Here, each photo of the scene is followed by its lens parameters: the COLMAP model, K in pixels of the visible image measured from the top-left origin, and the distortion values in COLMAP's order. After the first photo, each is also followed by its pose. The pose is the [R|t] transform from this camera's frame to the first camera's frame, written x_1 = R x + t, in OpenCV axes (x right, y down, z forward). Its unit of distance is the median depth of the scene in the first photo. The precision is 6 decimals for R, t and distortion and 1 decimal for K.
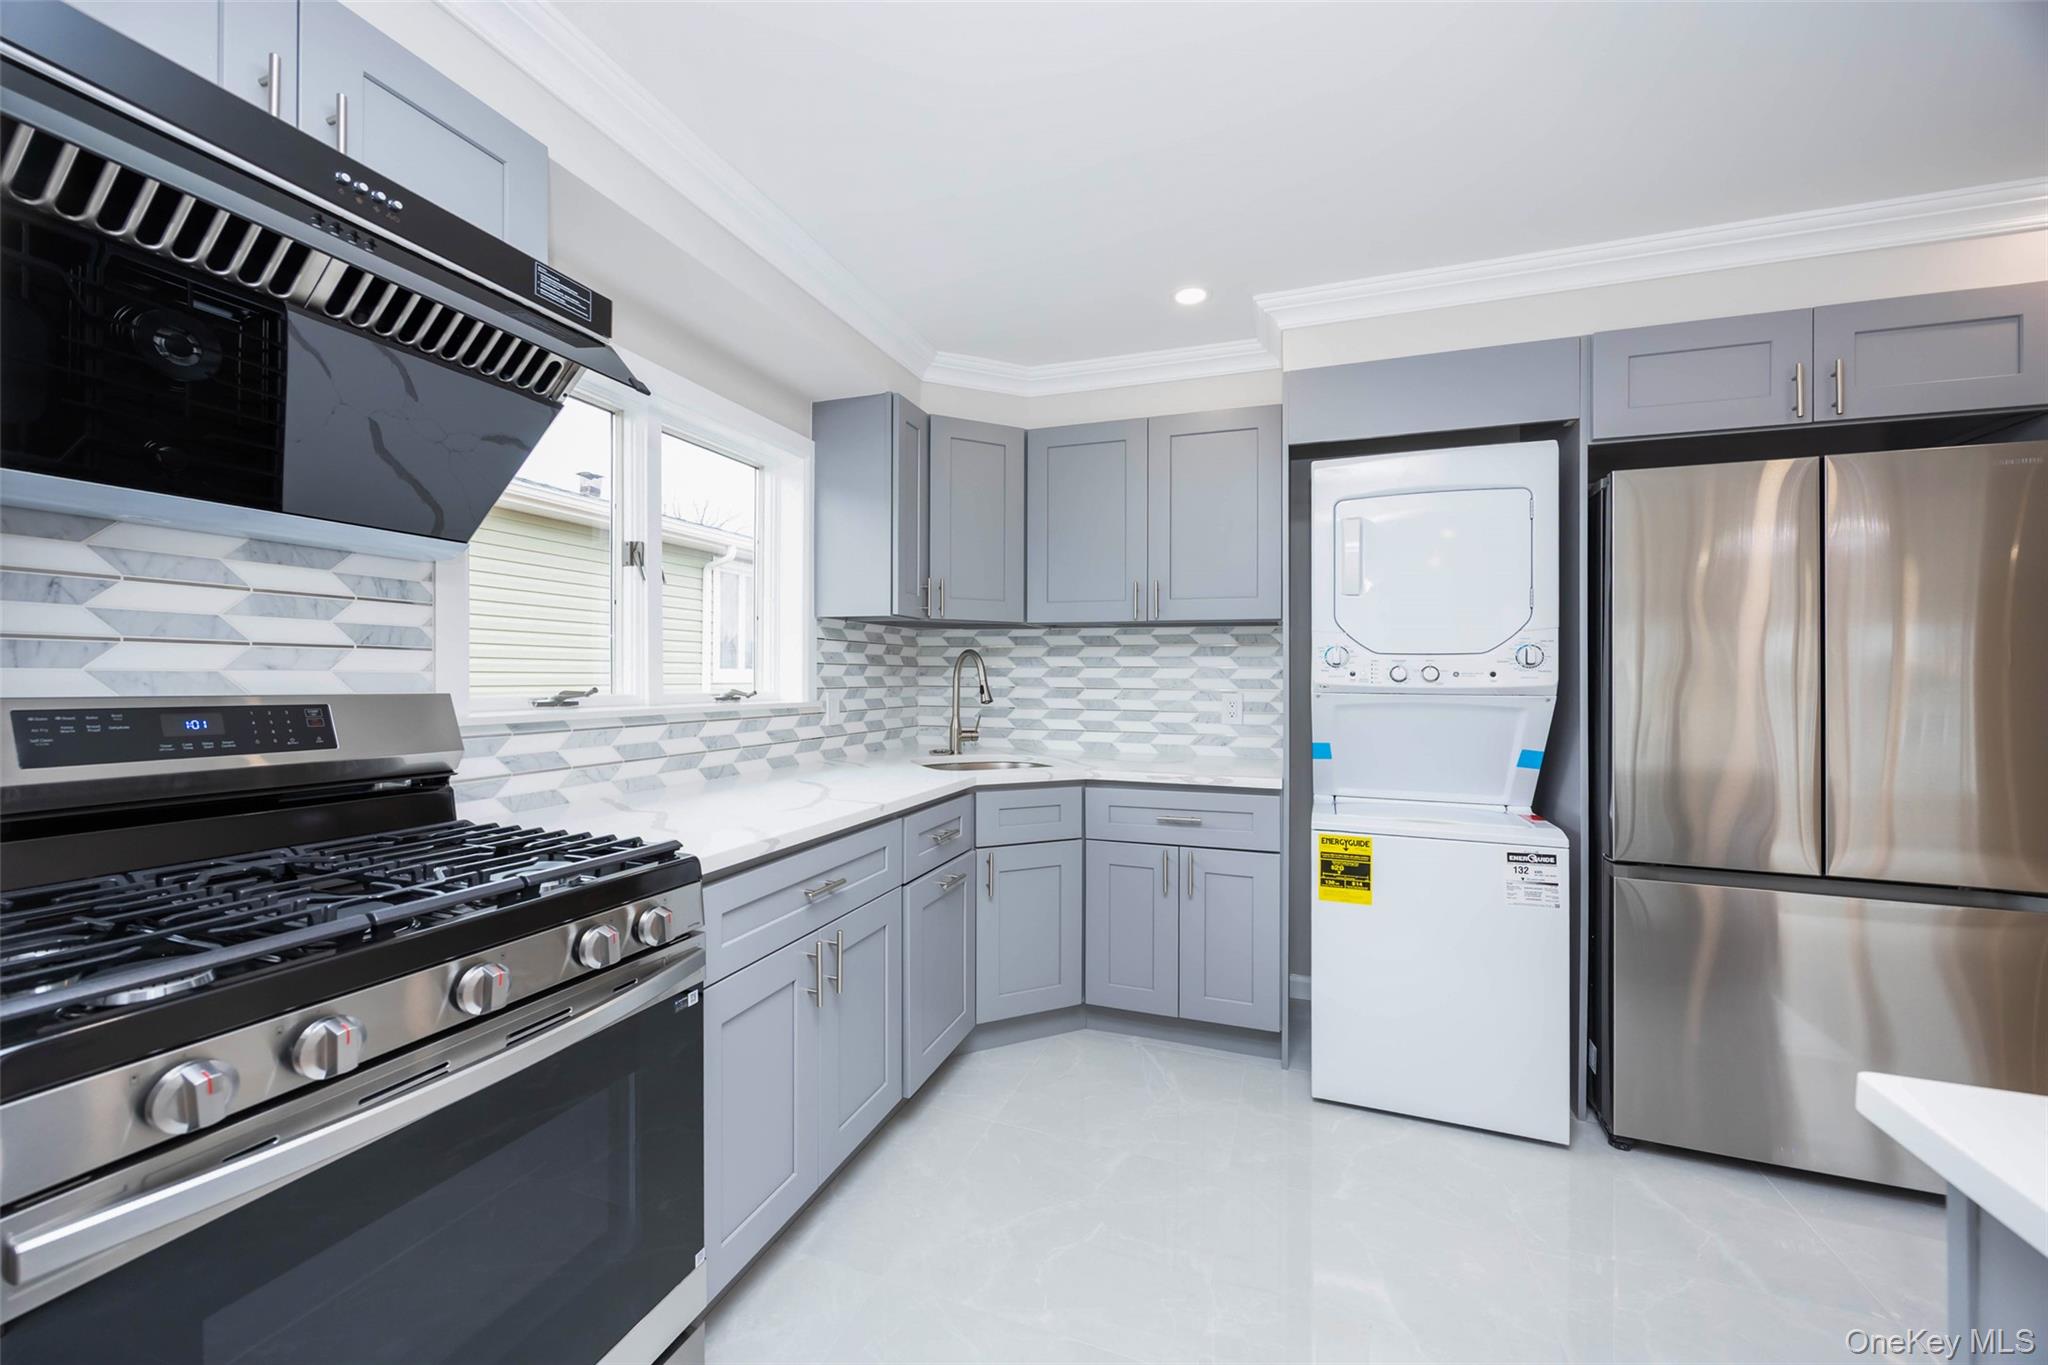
lens RADIAL K [[794.8, 0, 956.1], [0, 794.8, 668.3], [0, 0, 1]] dist [-0.003215, -0.000088]
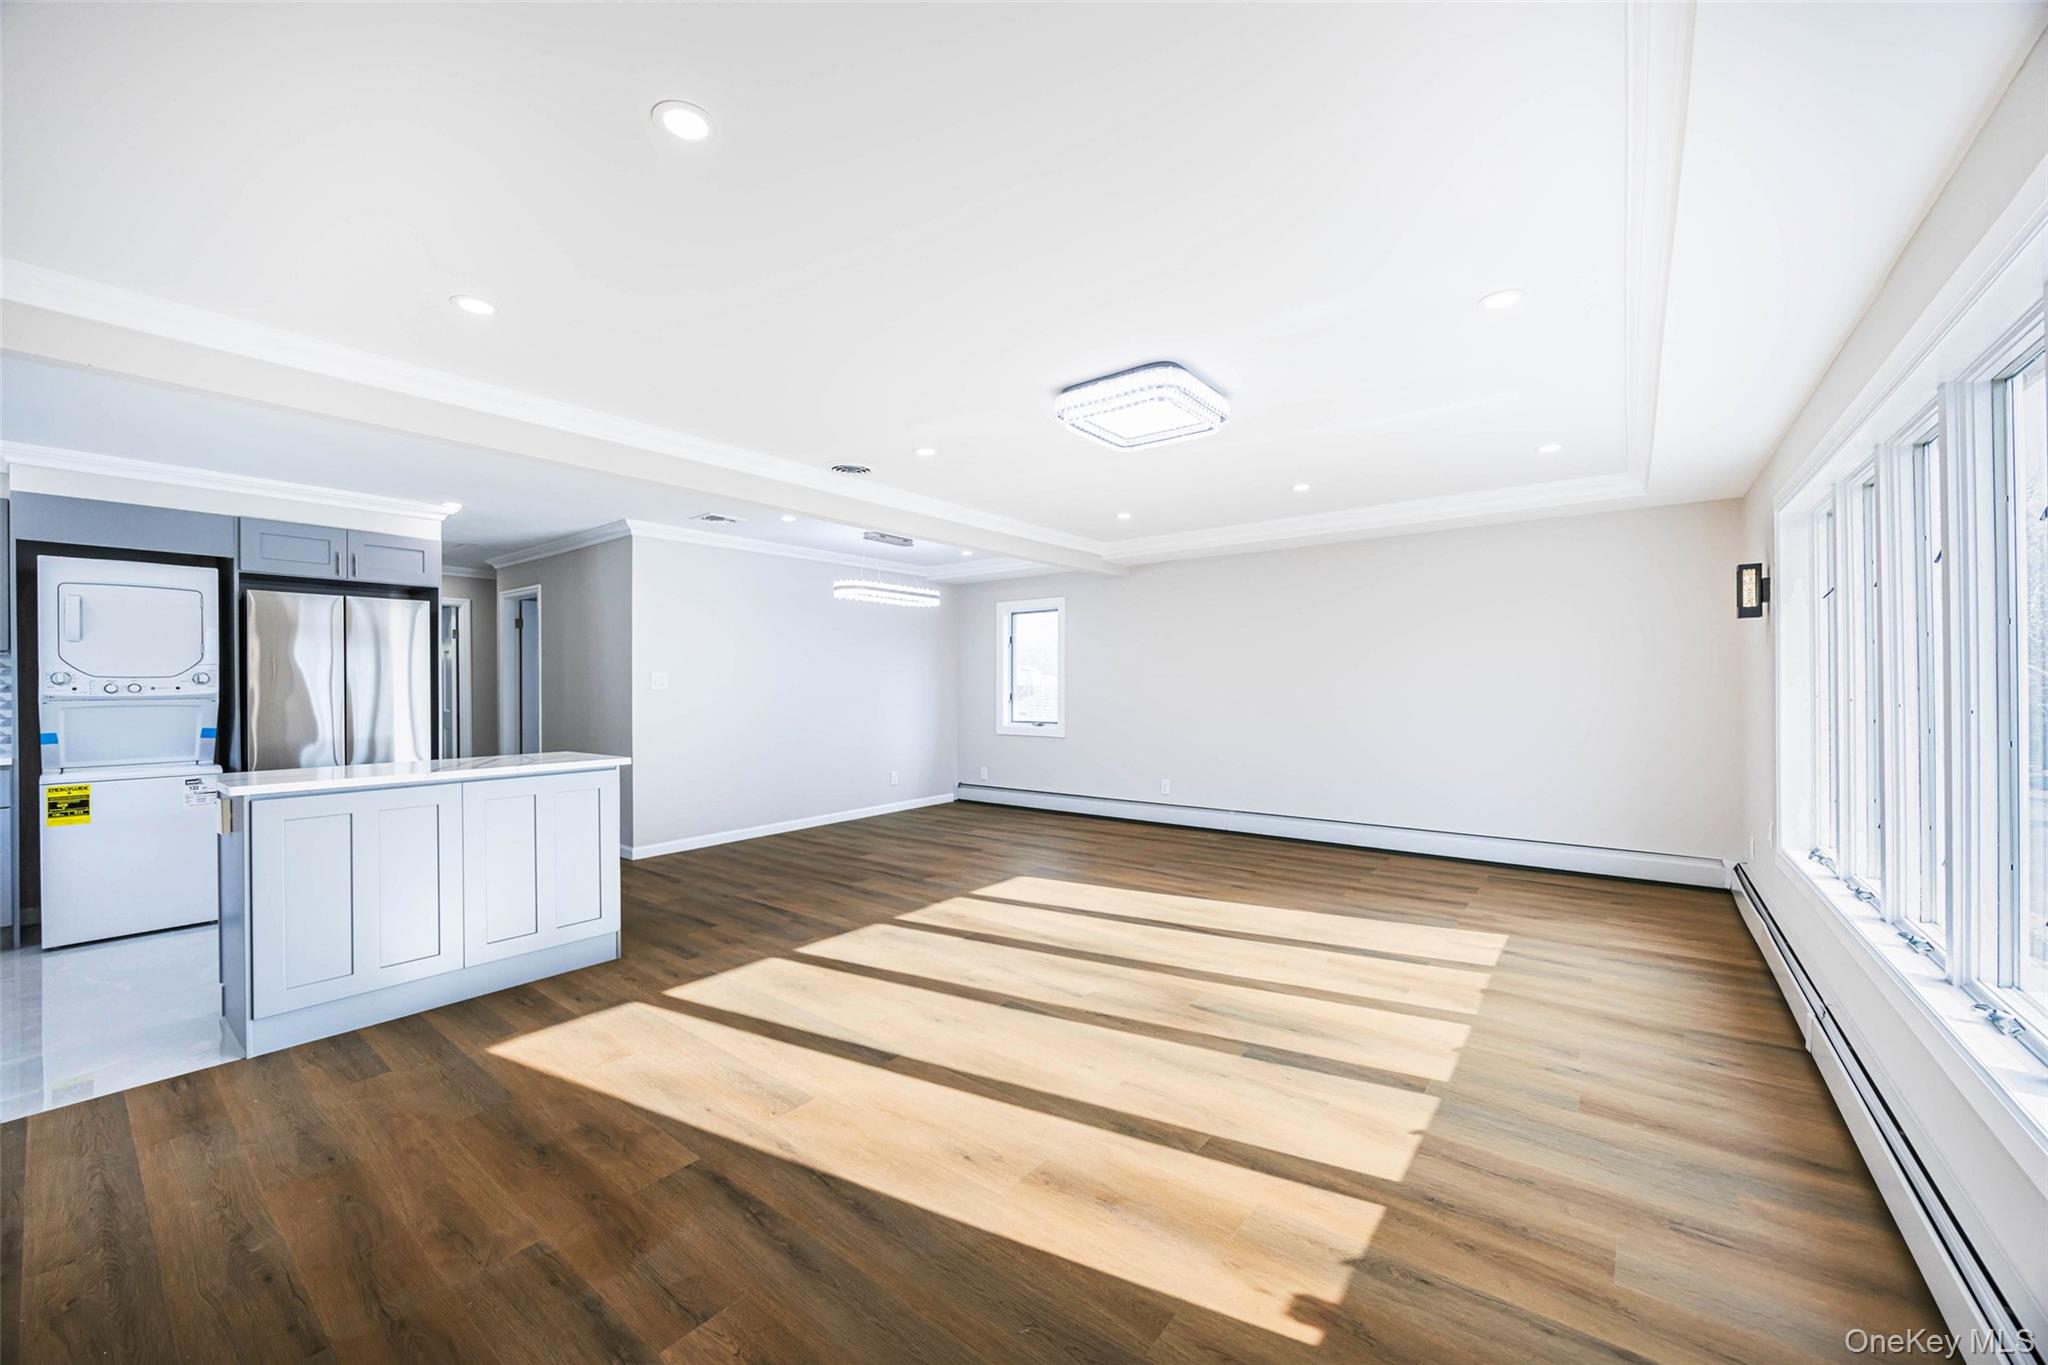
lens RADIAL K [[794.8, 0, 1022.8], [0, 794.8, 678.2], [0, 0, 1]] dist [-0.003215, -0.000088]
pose [[0.255606, -0.002988, 0.966776, -0.612166], [0.007343, 0.999972, 0.001149, -0.003211], [-0.966753, 0.006806, 0.255621, -1.383605]]
